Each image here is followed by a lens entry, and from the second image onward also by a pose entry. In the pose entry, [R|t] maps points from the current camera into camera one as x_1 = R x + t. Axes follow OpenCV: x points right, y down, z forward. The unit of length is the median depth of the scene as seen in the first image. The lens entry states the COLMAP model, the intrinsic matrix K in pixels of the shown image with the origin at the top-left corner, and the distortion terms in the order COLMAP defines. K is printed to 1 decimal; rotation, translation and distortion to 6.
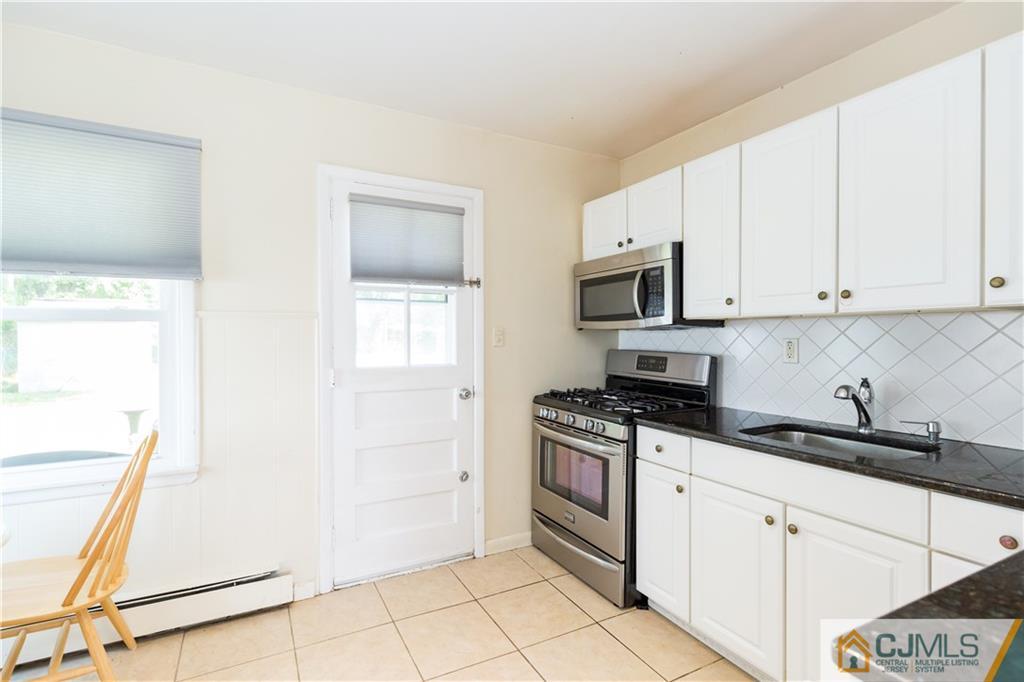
lens RADIAL K [[471.2, 0, 512.2], [0, 471.2, 340.0], [0, 0, 1]] dist [0.004853, -0.000194]
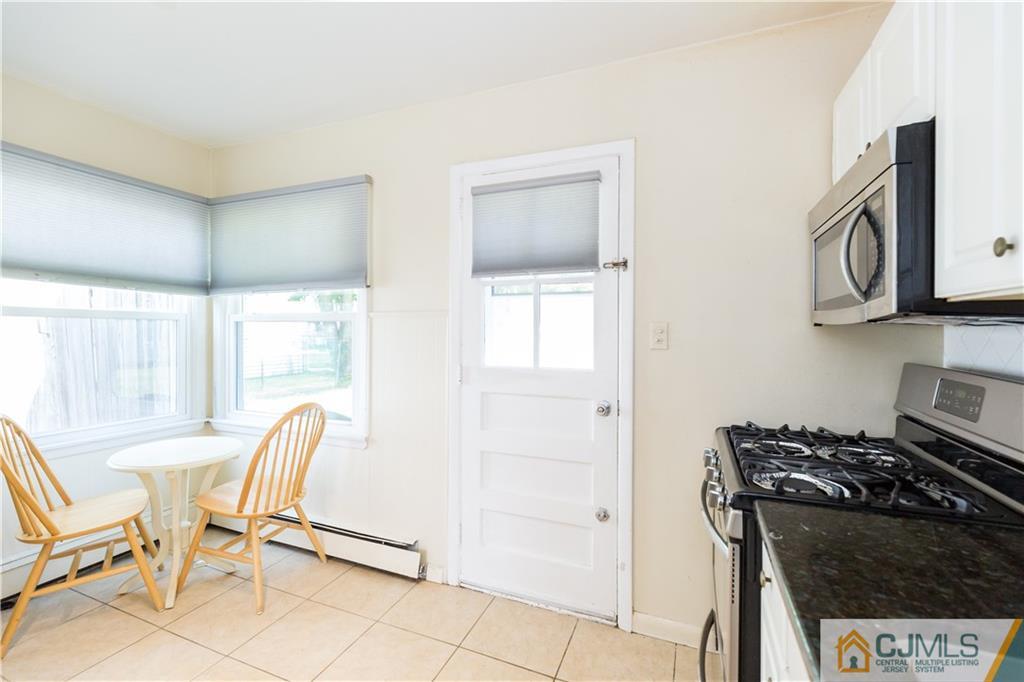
lens RADIAL K [[471.2, 0, 508.5], [0, 471.2, 330.4], [0, 0, 1]] dist [0.004853, -0.000194]
pose [[0.622463, 0.005748, -0.782628, 0.451210], [-0.011427, 0.999933, -0.001745, -0.013267], [0.782566, 0.010029, 0.622487, 0.433425]]
